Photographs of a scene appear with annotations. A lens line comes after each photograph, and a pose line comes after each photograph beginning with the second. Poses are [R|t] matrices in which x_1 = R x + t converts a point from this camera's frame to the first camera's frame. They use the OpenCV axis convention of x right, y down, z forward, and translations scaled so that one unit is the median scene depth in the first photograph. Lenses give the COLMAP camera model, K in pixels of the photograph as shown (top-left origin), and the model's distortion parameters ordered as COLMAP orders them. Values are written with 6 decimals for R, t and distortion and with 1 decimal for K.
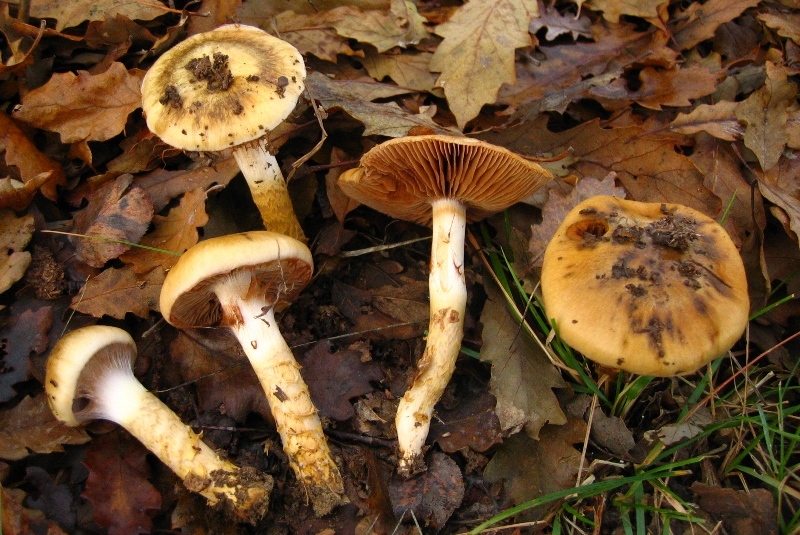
lens RADIAL K [[835.6, 0, 400.0], [0, 835.6, 267.5], [0, 0, 1]] dist [-0.117414, 0.025188]
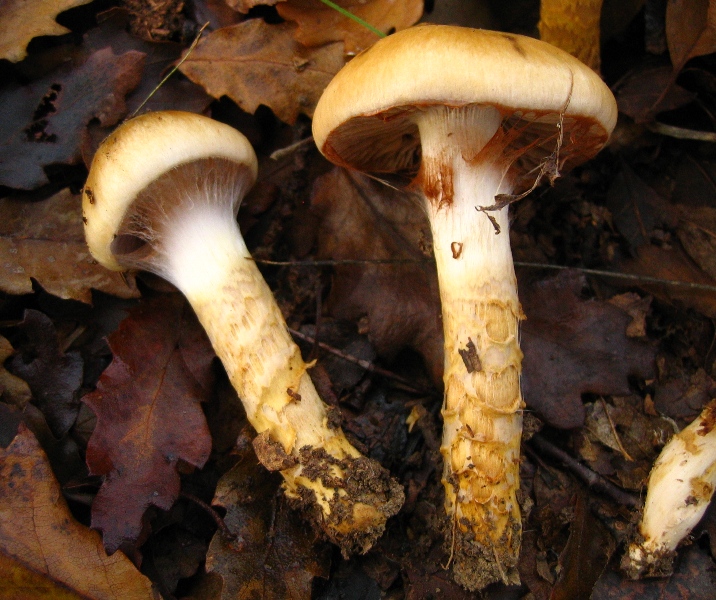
lens RADIAL K [[904.9, 0, 358.0], [0, 904.9, 300.0], [0, 0, 1]] dist [-0.126461, -0.001978]
pose [[0.911582, 0.366562, -0.186144, -0.114174], [-0.307365, 0.908362, 0.283560, -0.020596], [0.273029, -0.201274, 0.940715, 0.441323]]
